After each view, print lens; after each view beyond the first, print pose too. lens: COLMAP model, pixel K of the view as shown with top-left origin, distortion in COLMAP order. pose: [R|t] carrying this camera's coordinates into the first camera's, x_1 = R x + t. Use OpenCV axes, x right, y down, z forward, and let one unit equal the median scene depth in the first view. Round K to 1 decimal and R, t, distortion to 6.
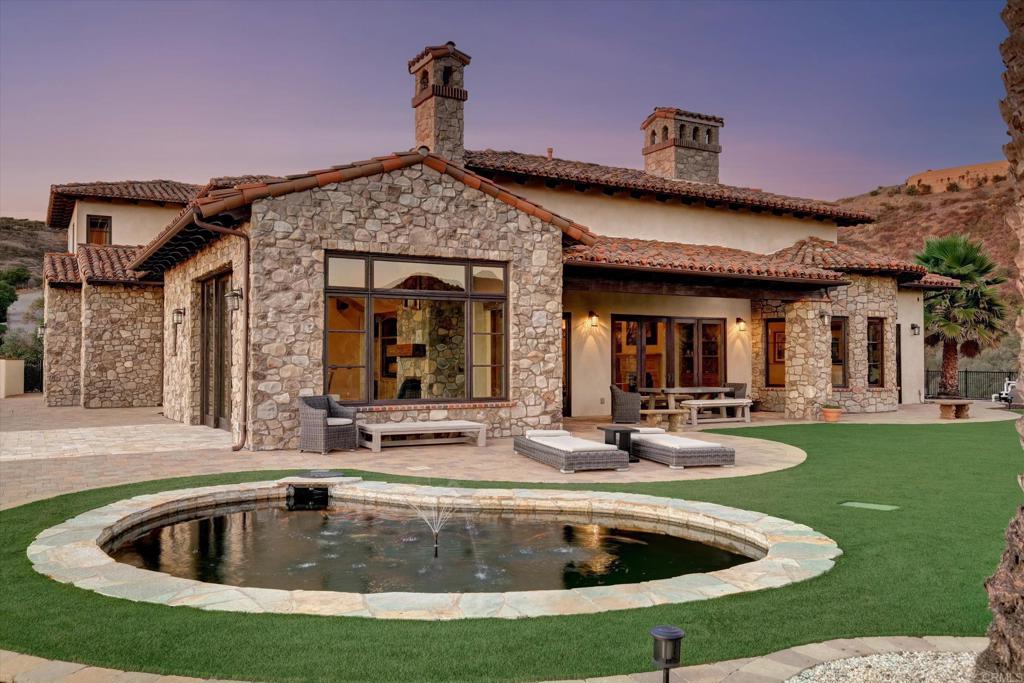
lens RADIAL K [[823.3, 0, 521.3], [0, 823.3, 330.7], [0, 0, 1]] dist [-0.003917, 0.002139]
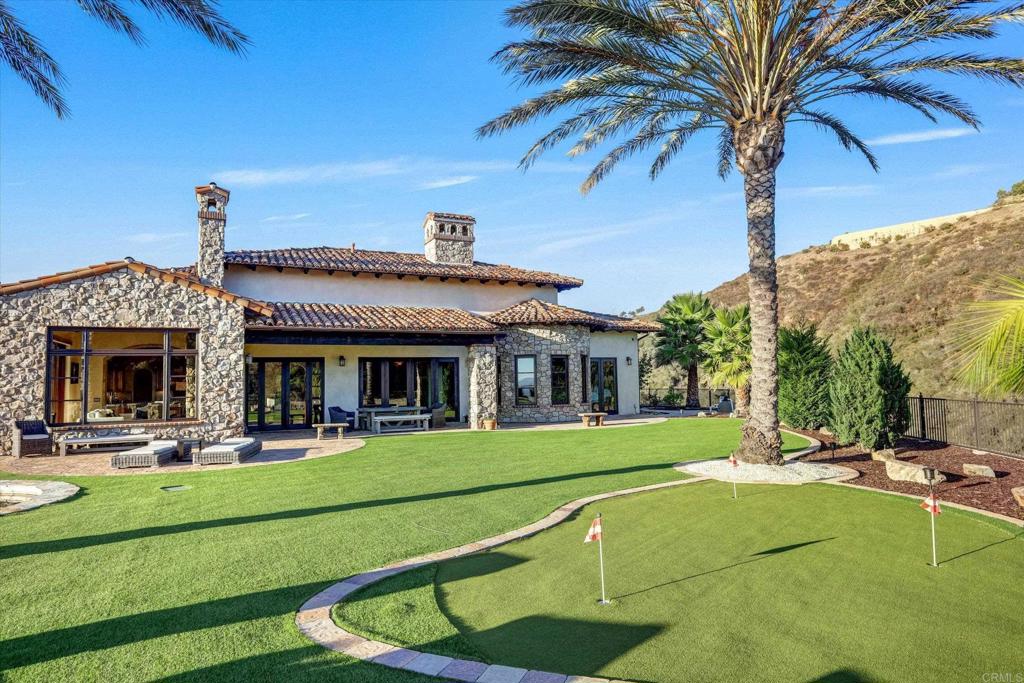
lens RADIAL K [[608.5, 0, 520.5], [0, 608.5, 334.4], [0, 0, 1]] dist [-0.007871, 0.001119]
pose [[0.998047, -0.026213, -0.056709, 0.531704], [0.023723, 0.998743, -0.044152, -0.007871], [0.057795, 0.042721, 0.997414, -0.072971]]
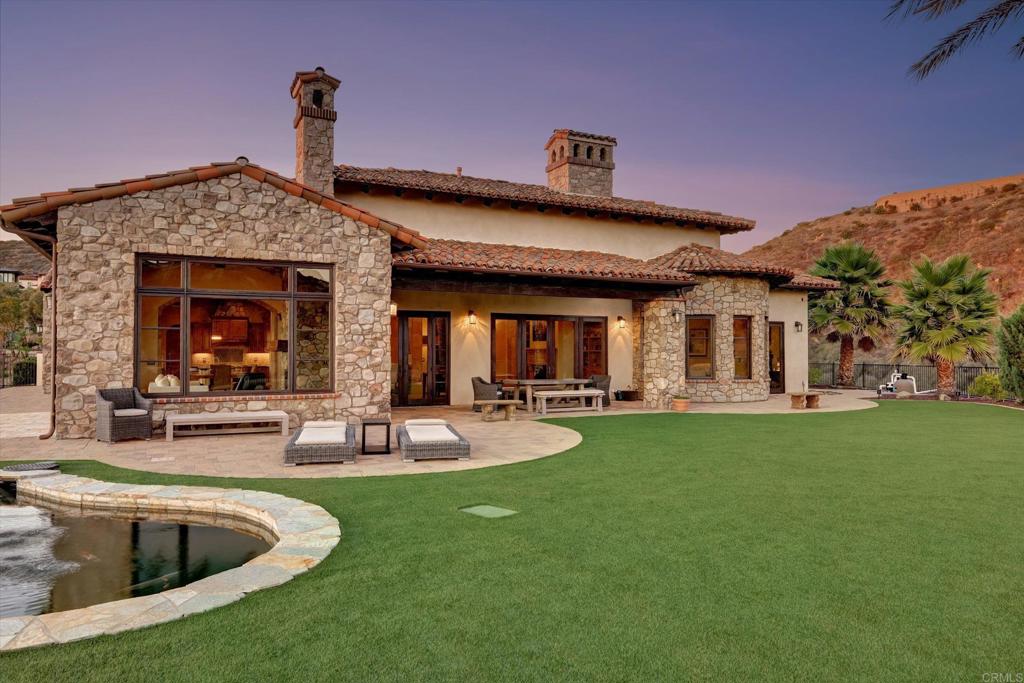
lens RADIAL K [[672.4, 0, 517.7], [0, 672.4, 333.2], [0, 0, 1]] dist [-0.003410, 0.001931]
pose [[0.998370, -0.002266, -0.057026, 0.228017], [0.002565, 0.999983, 0.005167, 0.002757], [0.057014, -0.005305, 0.998359, 0.108694]]
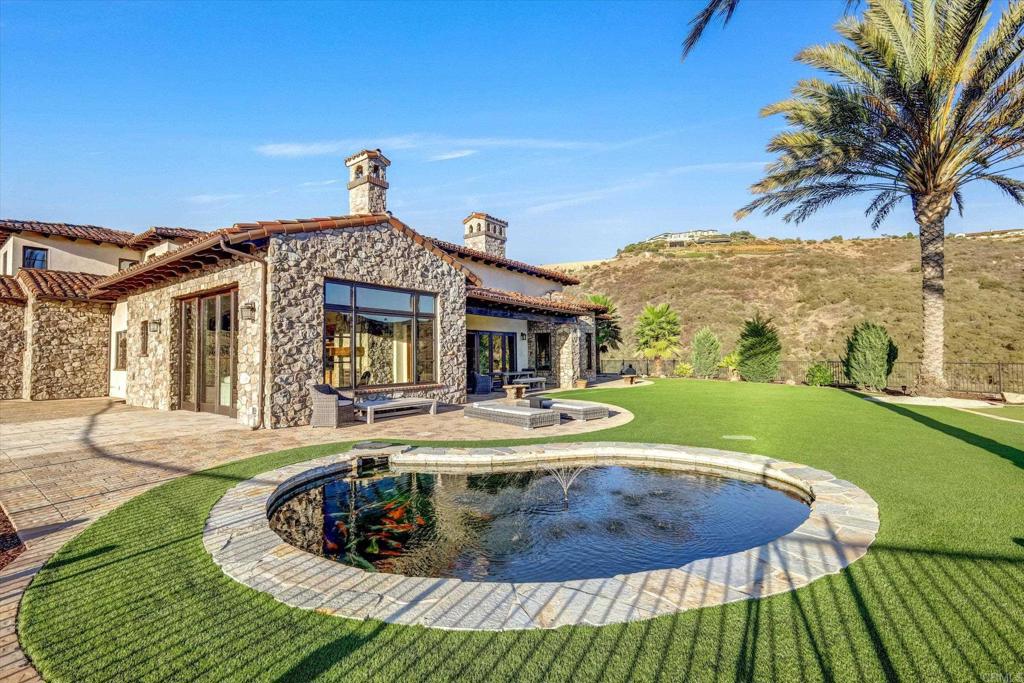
lens RADIAL K [[442.0, 0, 512.4], [0, 442.0, 335.4], [0, 0, 1]] dist [-0.002599, 0.000768]
pose [[0.919632, 0.008111, 0.392697, -0.174546], [-0.002509, 0.999888, -0.014777, 0.006181], [-0.392773, 0.012604, 0.919549, 0.150670]]
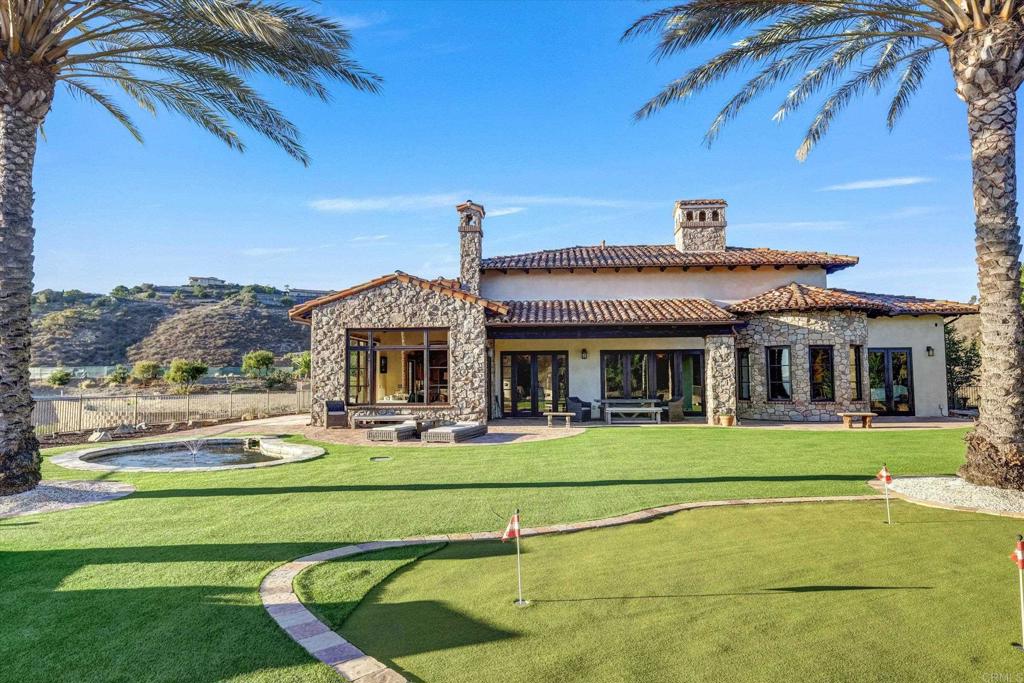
lens RADIAL K [[608.5, 0, 528.2], [0, 608.5, 332.8], [0, 0, 1]] dist [-0.007871, 0.001119]
pose [[0.844970, -0.049018, -0.532563, 0.687395], [0.027072, 0.998434, -0.048945, -0.001878], [0.534129, 0.026940, 0.844974, -0.019653]]
